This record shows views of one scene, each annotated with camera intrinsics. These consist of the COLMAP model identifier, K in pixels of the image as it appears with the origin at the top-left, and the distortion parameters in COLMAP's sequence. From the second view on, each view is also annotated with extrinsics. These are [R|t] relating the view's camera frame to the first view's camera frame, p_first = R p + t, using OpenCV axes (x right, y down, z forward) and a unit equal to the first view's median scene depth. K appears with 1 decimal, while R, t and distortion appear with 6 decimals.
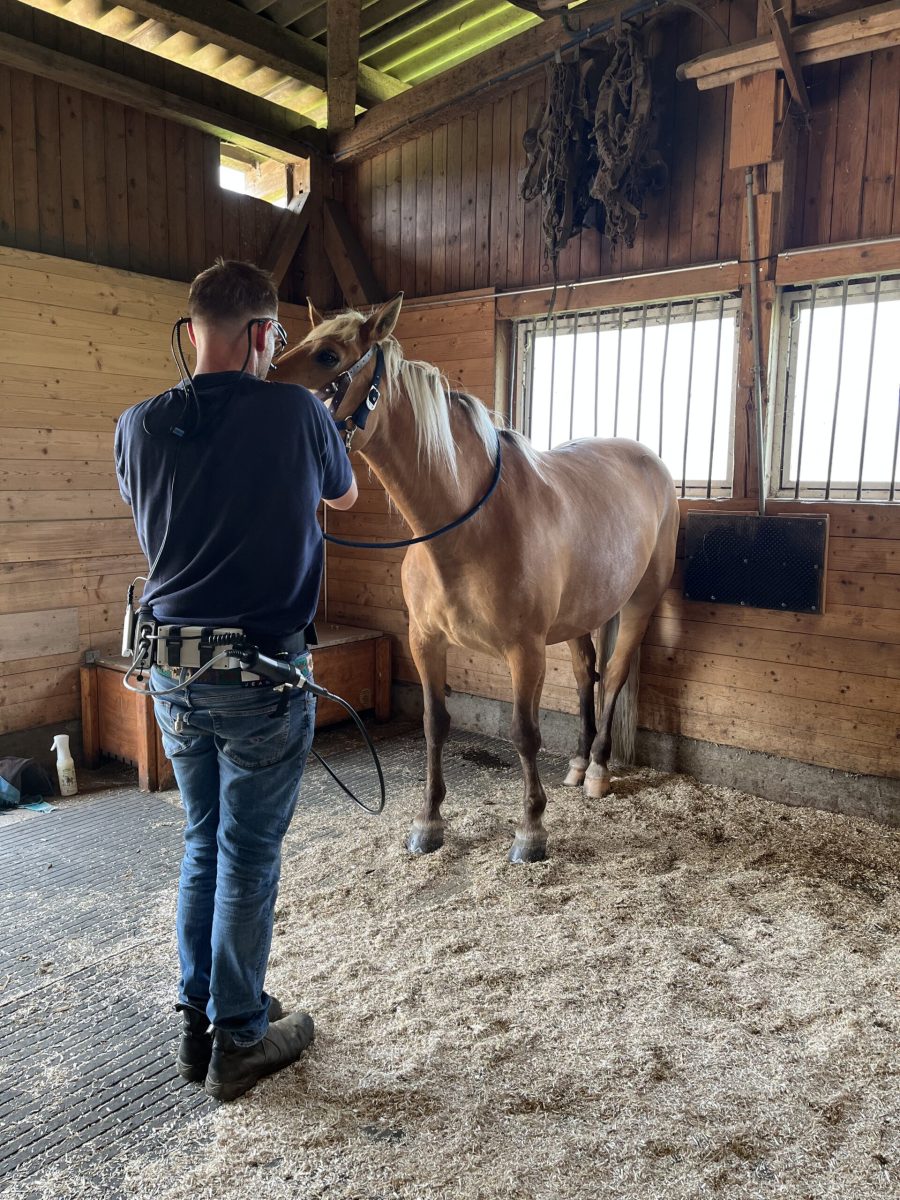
lens RADIAL K [[906.5, 0, 458.0], [0, 906.5, 646.7], [0, 0, 1]] dist [0.037059, -0.077956]
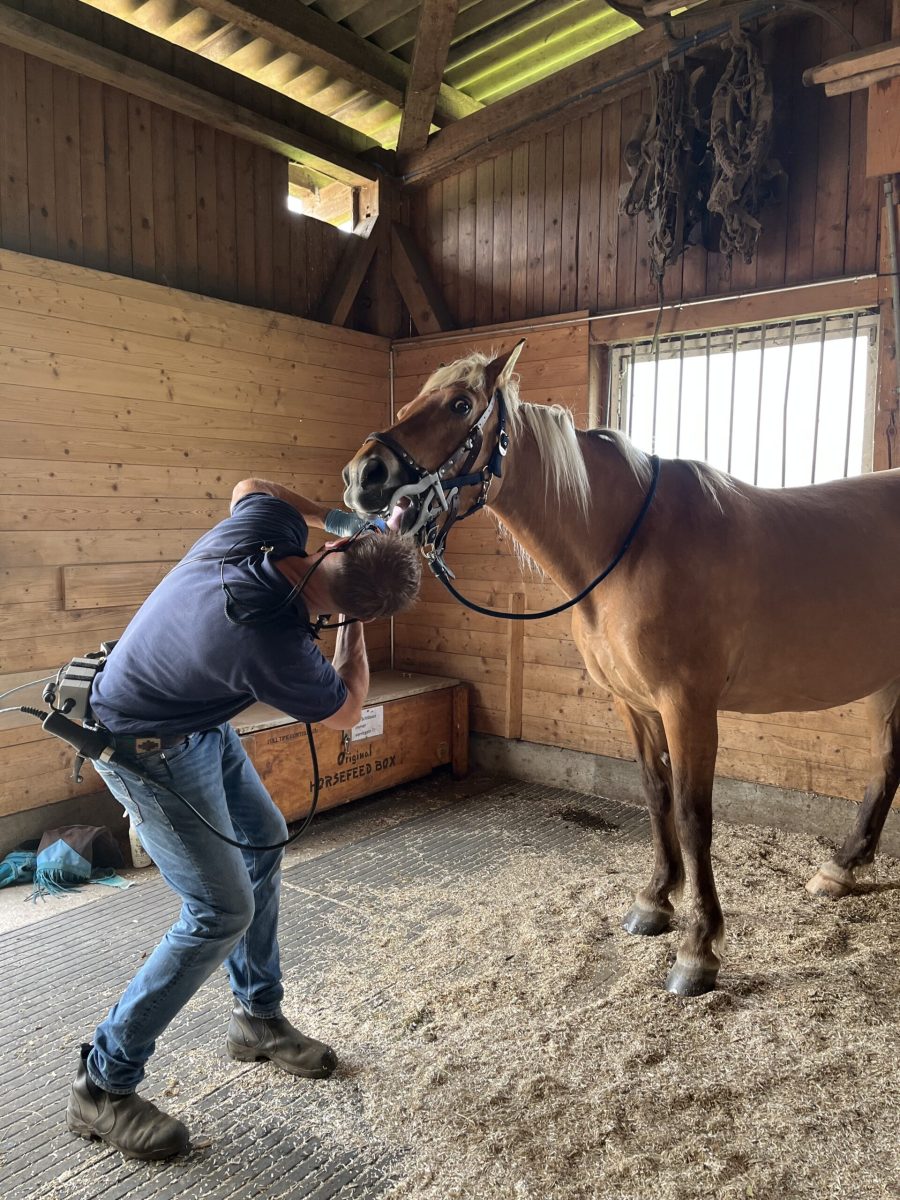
lens RADIAL K [[906.5, 0, 444.7], [0, 906.5, 654.0], [0, 0, 1]] dist [0.037059, -0.077956]
pose [[0.999954, -0.009521, 0.001221, -0.123857], [0.009561, 0.999198, -0.038872, -0.008576], [-0.000850, 0.038881, 0.999243, 0.090642]]
